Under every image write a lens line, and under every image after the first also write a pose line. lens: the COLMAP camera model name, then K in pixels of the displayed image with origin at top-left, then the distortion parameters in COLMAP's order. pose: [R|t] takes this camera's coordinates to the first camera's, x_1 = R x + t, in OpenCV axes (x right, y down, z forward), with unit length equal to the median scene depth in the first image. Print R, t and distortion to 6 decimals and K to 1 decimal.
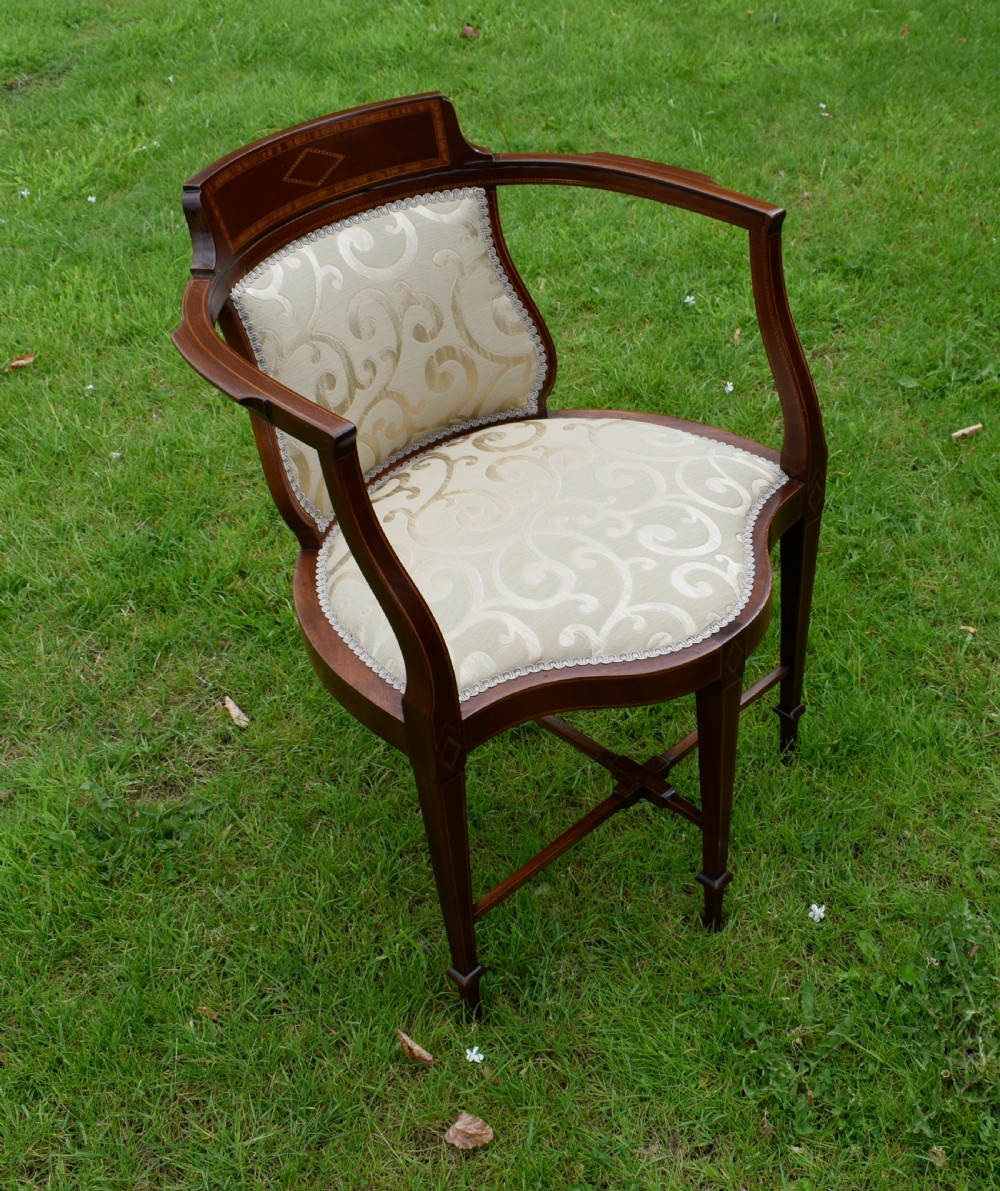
lens RADIAL K [[1528.0, 0, 610.0], [0, 1528.0, 598.0], [0, 0, 1]] dist [-0.012556, 0.007160]
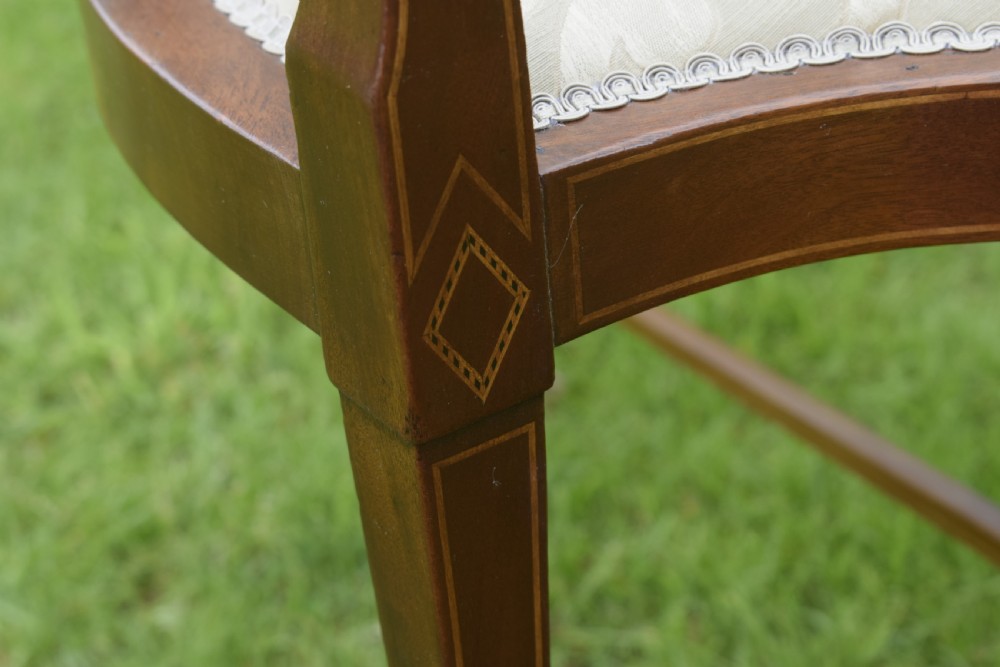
lens RADIAL K [[2288.9, 0, 500.0], [0, 2288.9, 333.5], [0, 0, 1]] dist [-0.000672, -0.341831]
pose [[0.972812, 0.068908, -0.221107, -0.020729], [-0.093248, 0.990446, -0.101594, 0.124429], [0.211994, 0.119450, 0.969944, 0.585851]]
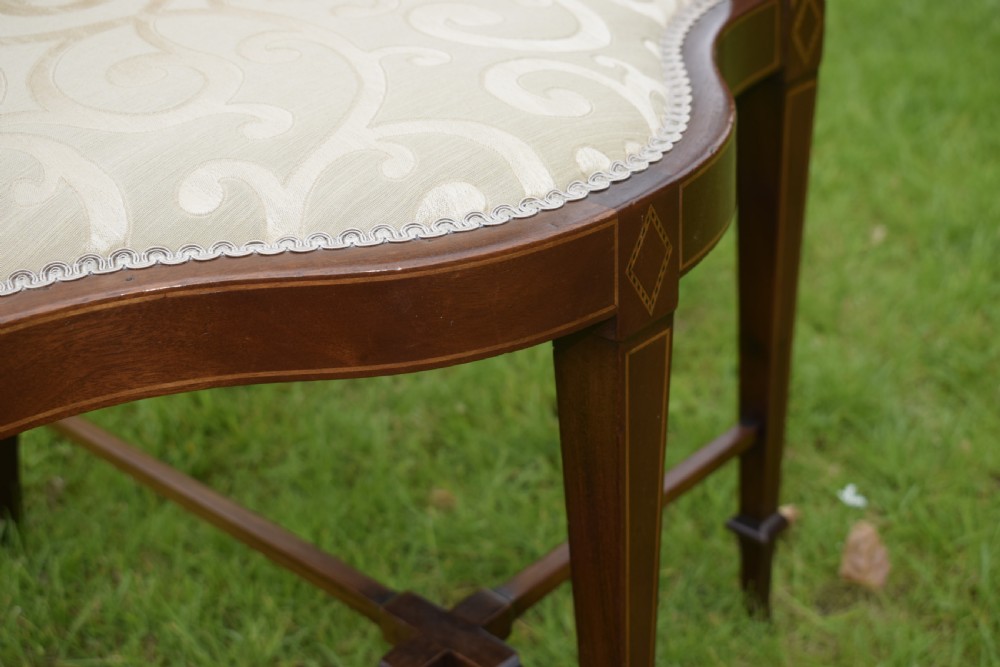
lens RADIAL K [[1582.0, 0, 500.0], [0, 1582.0, 333.5], [0, 0, 1]] dist [-0.035925, -0.108105]
pose [[0.999845, -0.017410, -0.002653, 0.042062], [0.016759, 0.986921, -0.160333, 0.114464], [0.005410, 0.160264, 0.987059, 0.581865]]
